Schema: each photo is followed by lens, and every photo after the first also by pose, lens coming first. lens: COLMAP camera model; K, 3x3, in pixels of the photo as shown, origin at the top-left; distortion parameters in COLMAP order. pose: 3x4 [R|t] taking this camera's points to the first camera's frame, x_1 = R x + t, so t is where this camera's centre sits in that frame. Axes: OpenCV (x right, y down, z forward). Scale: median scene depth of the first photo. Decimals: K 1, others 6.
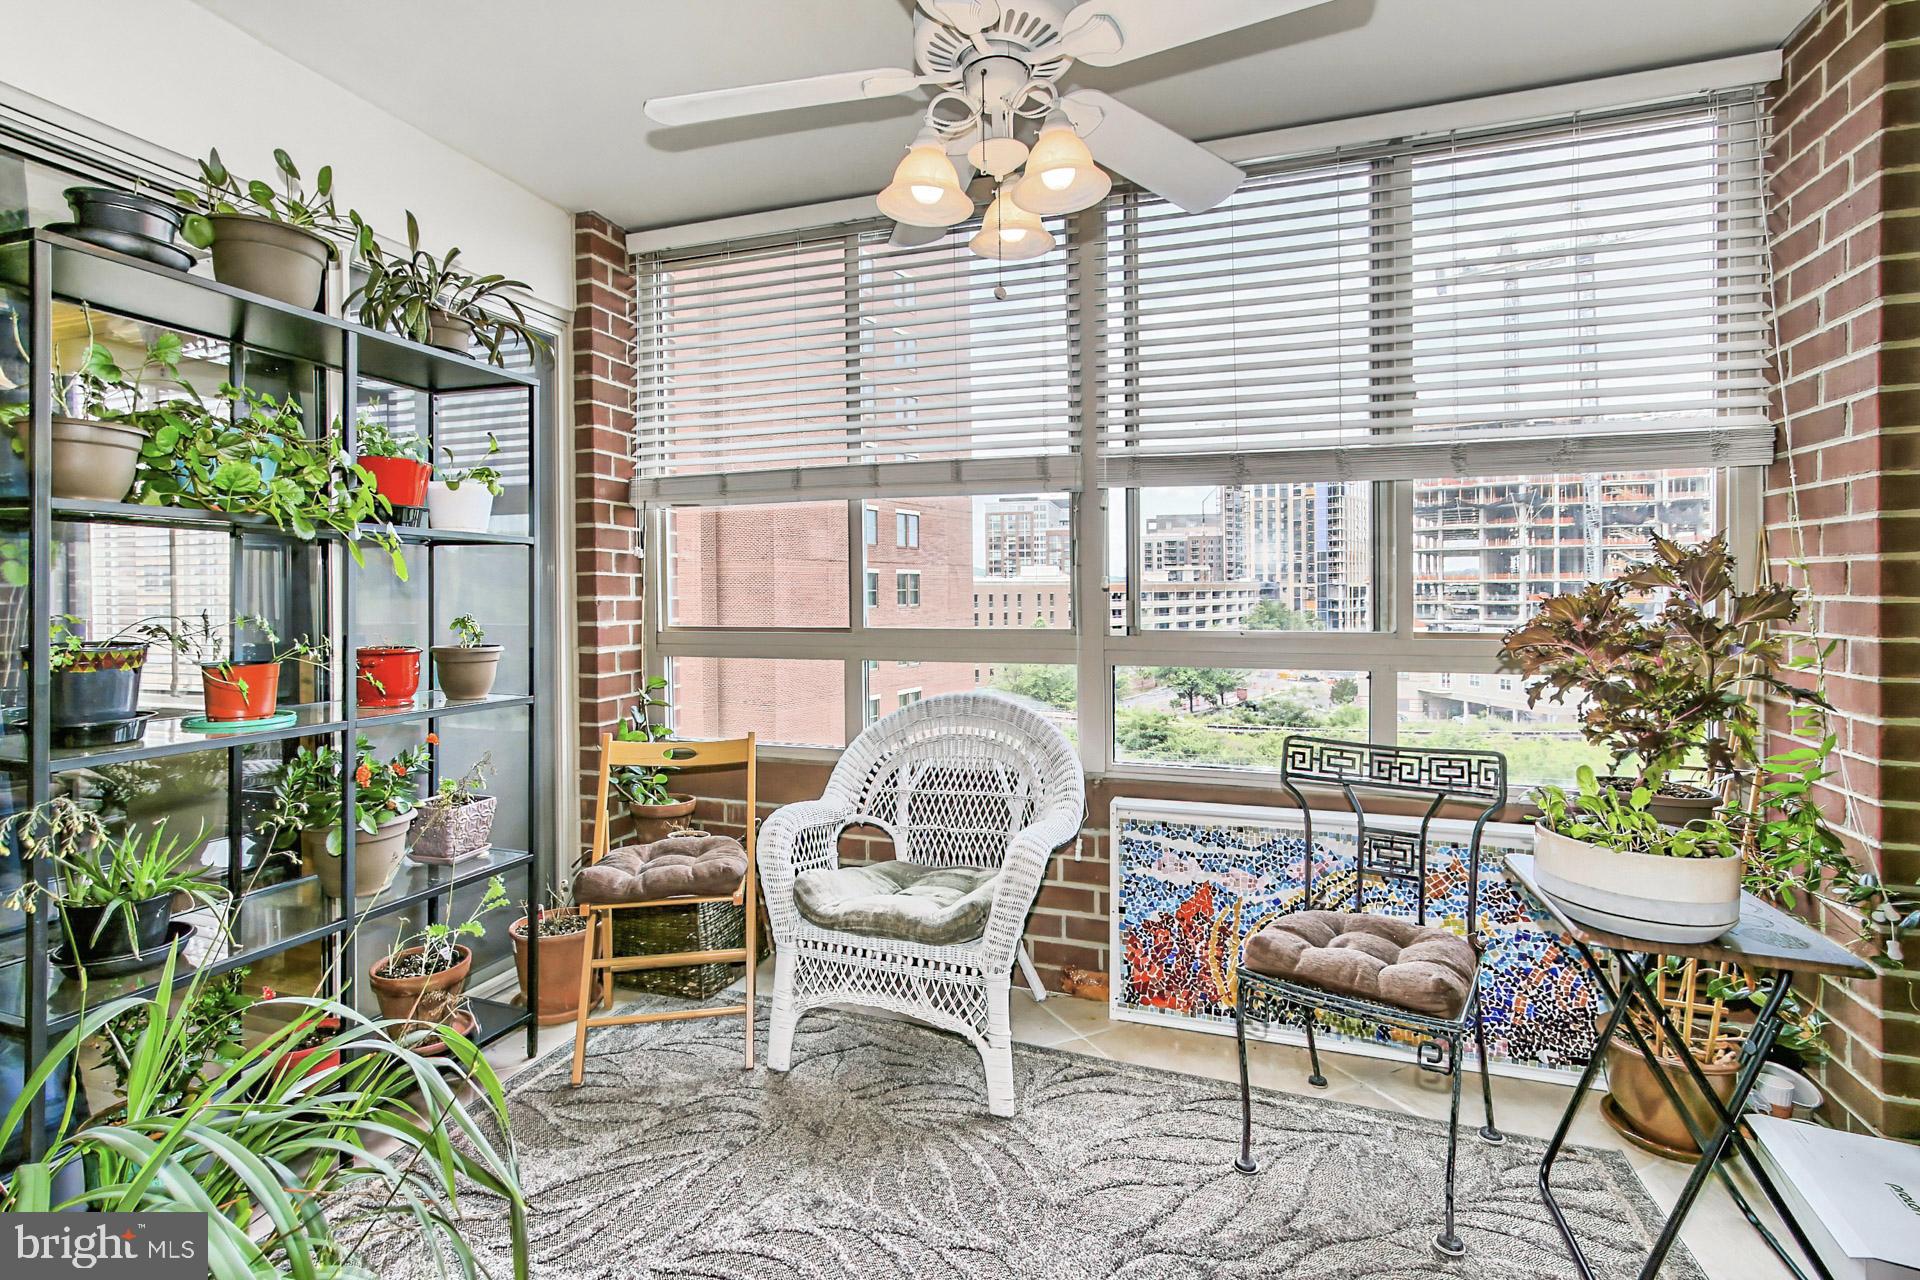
lens RADIAL K [[906.9, 0, 955.7], [0, 906.9, 593.5], [0, 0, 1]] dist [-0.002483, 0.000379]
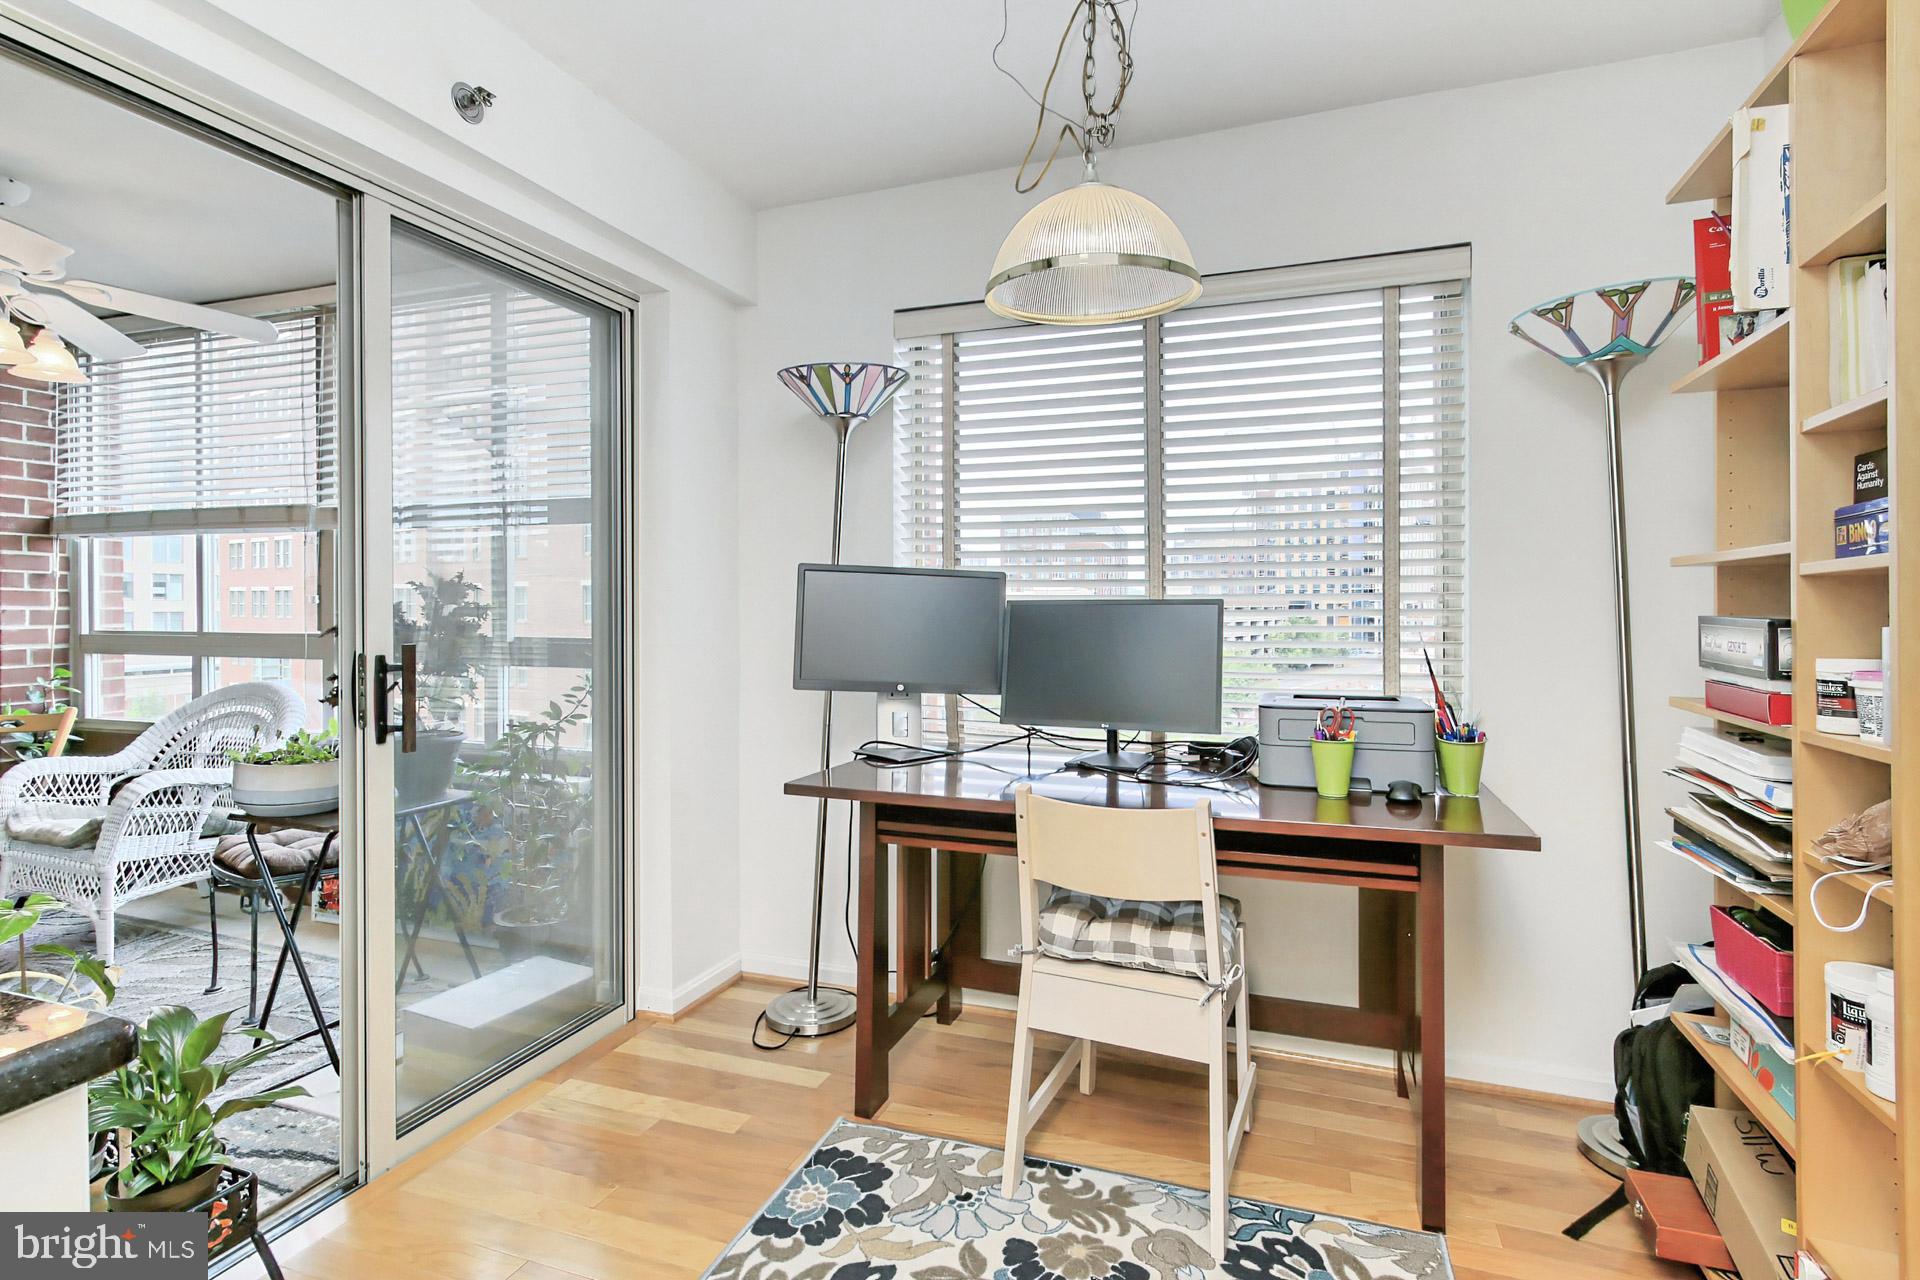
lens RADIAL K [[930.8, 0, 973.2], [0, 930.8, 602.9], [0, 0, 1]] dist [0.017394, 0.000405]
pose [[0.999834, 0.006643, -0.016962, 1.116598], [-0.006707, 0.999971, -0.003714, -0.006785], [0.016937, 0.003827, 0.999849, -0.376590]]
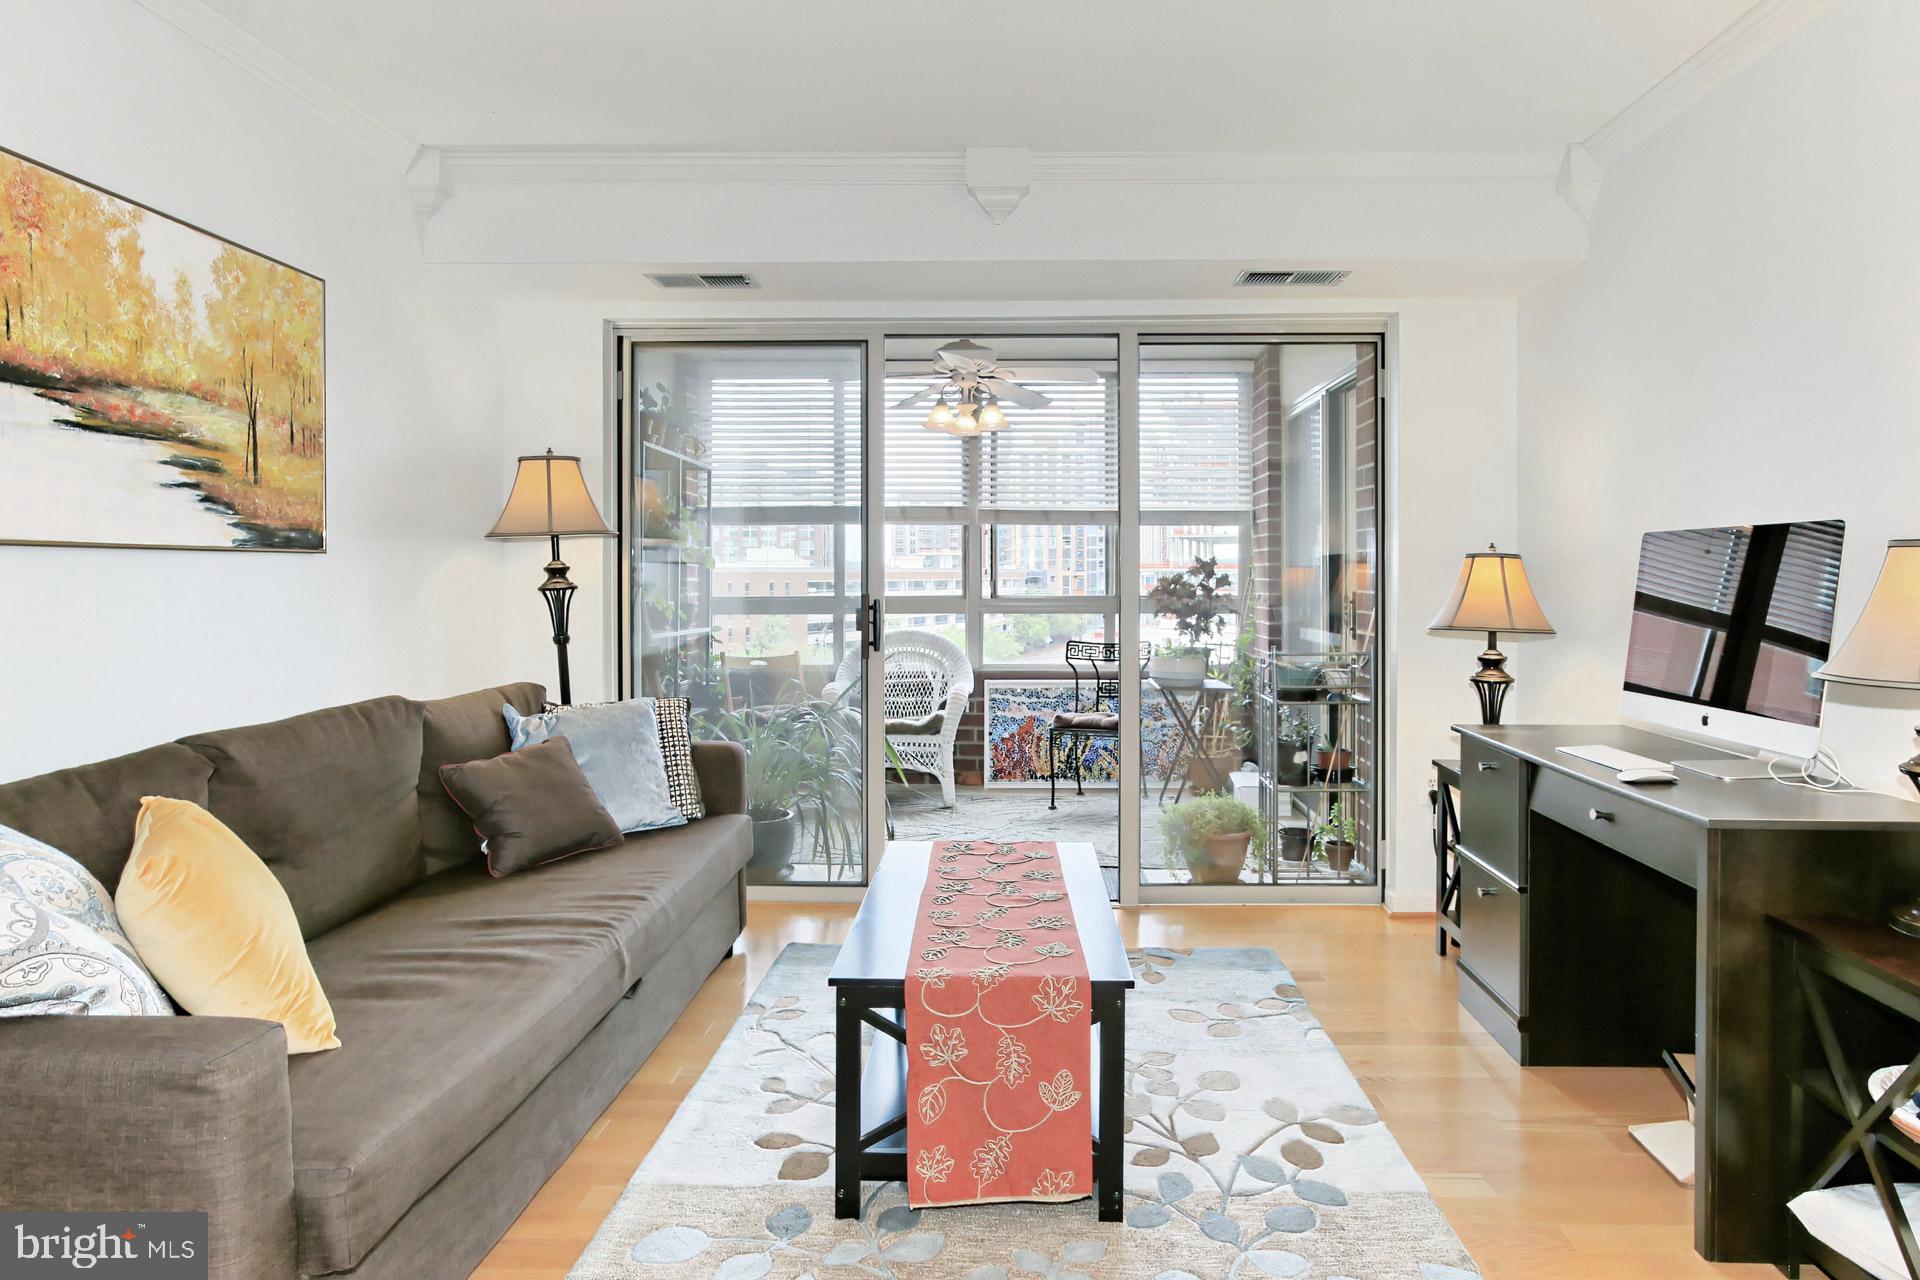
lens RADIAL K [[1090.2, 0, 1021.1], [0, 1090.2, 581.3], [0, 0, 1]] dist [-0.007612, 0.001985]
pose [[0.949449, 0.002125, 0.313914, -0.500522], [-0.001808, 0.999998, -0.001301, 0.011608], [-0.313916, 0.000667, 0.949451, -1.290731]]
